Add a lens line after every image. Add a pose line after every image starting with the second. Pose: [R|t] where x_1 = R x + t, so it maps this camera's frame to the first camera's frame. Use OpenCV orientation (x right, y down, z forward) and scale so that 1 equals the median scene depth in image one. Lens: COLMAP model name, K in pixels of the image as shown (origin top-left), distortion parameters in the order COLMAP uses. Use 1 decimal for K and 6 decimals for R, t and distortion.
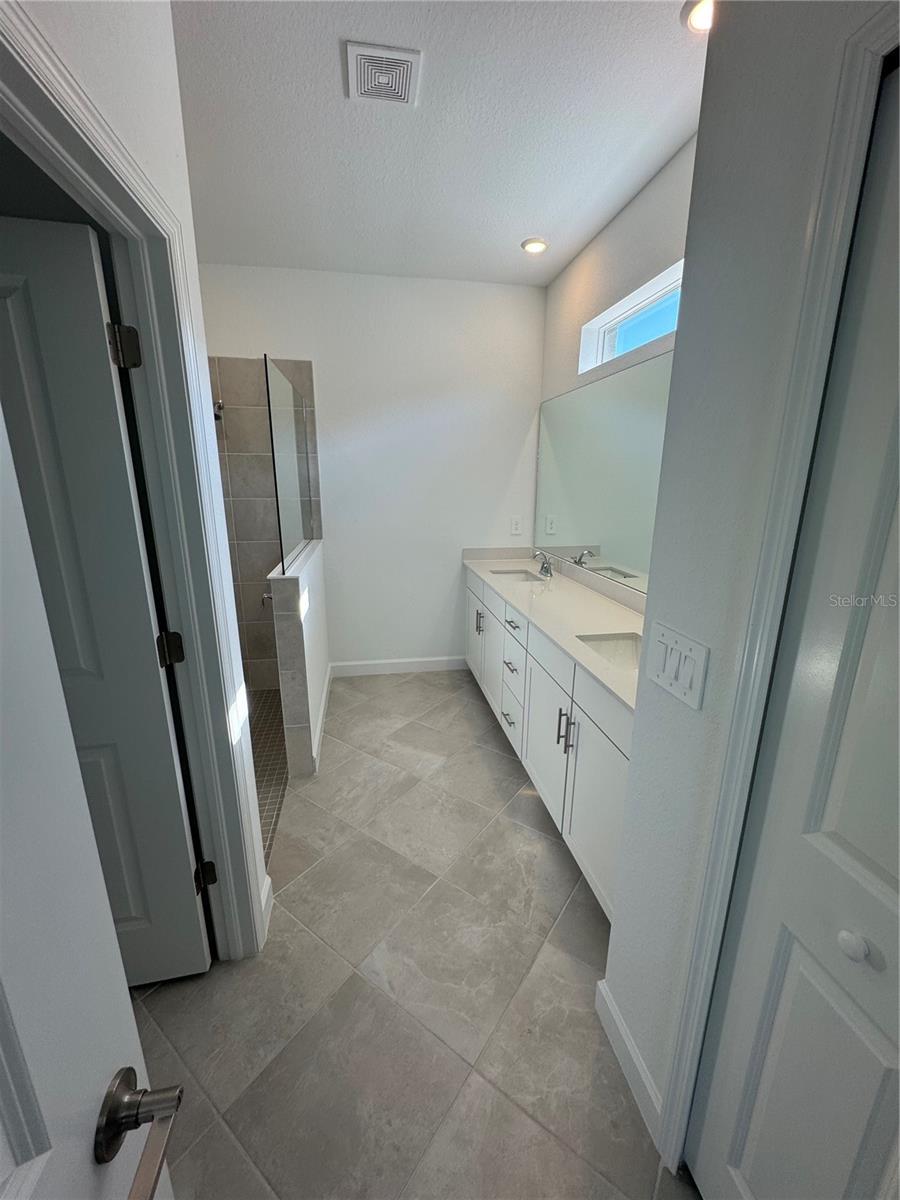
lens RADIAL K [[478.7, 0, 450.0], [0, 478.7, 600.0], [0, 0, 1]] dist [0.001129, 0.000275]
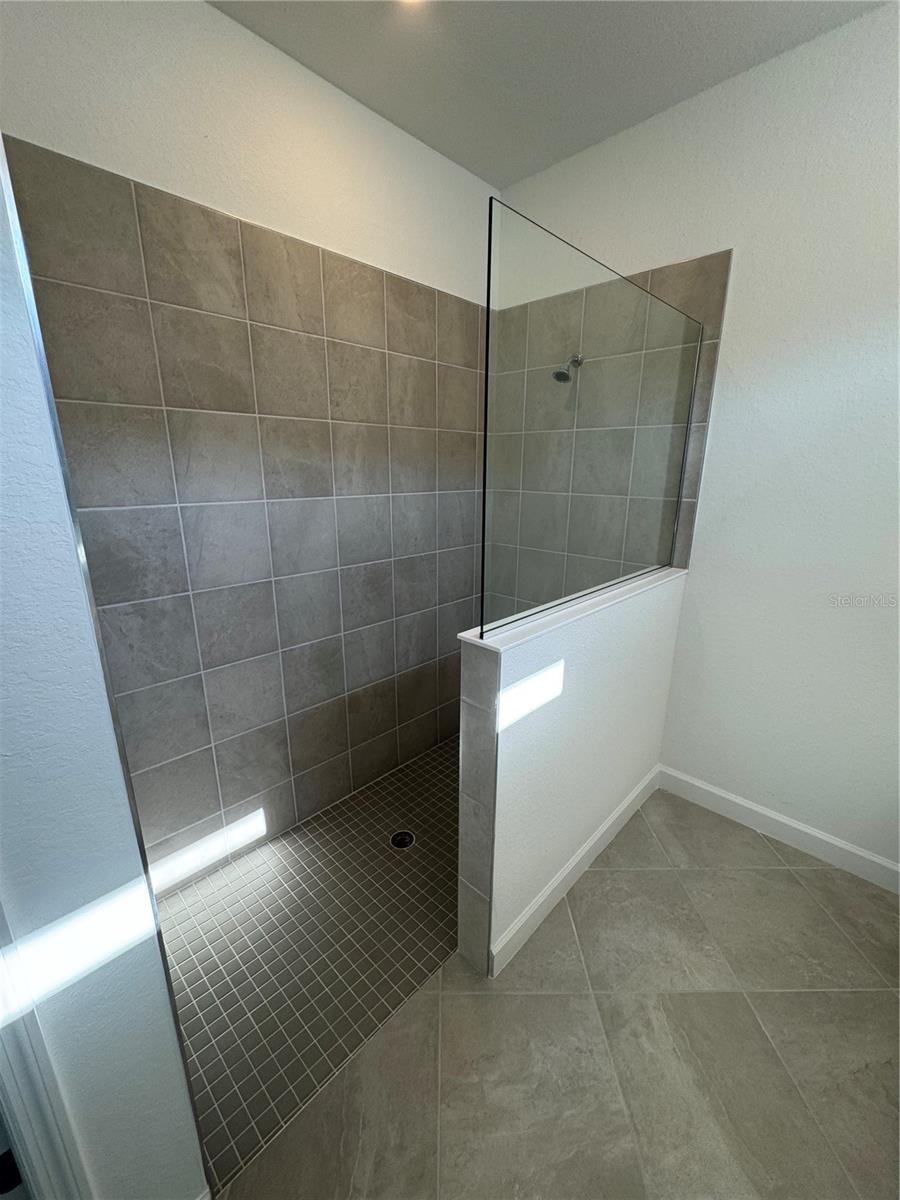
lens RADIAL K [[478.7, 0, 450.0], [0, 478.7, 600.0], [0, 0, 1]] dist [0.001129, 0.000275]
pose [[0.587416, 0.213998, -0.780479, 0.036153], [-0.201955, 0.972656, 0.114692, -0.113279], [0.783682, 0.090250, 0.614571, 0.471991]]
